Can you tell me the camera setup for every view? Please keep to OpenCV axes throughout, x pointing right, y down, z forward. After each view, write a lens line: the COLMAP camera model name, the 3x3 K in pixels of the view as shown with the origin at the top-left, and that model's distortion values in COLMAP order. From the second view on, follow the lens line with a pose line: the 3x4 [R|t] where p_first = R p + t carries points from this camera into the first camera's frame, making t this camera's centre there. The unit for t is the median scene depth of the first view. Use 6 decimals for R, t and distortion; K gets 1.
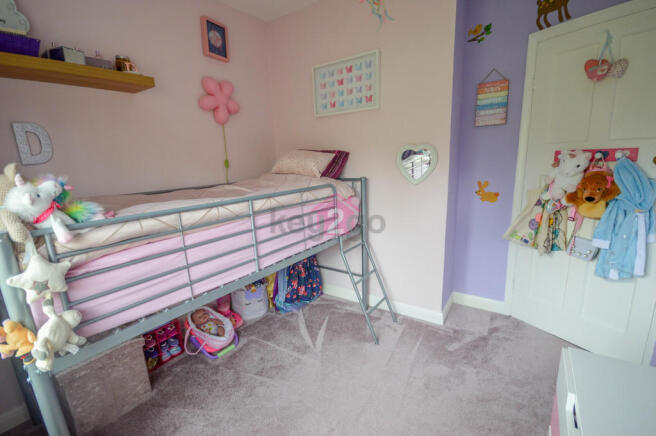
lens RADIAL K [[288.4, 0, 328.0], [0, 288.4, 218.0], [0, 0, 1]] dist [-0.025415, -0.000529]
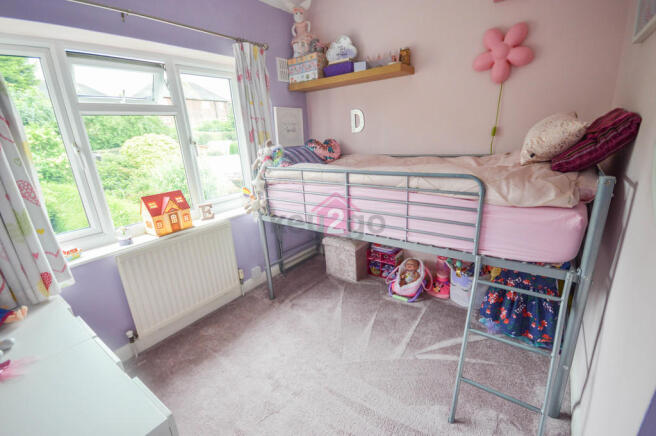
lens RADIAL K [[288.4, 0, 328.0], [0, 288.4, 218.0], [0, 0, 1]] dist [-0.025415, -0.000529]
pose [[-0.034929, 0.323351, -0.945634, 0.662636], [-0.138046, 0.935580, 0.325012, -0.186594], [0.989810, 0.141893, 0.011958, 0.643214]]
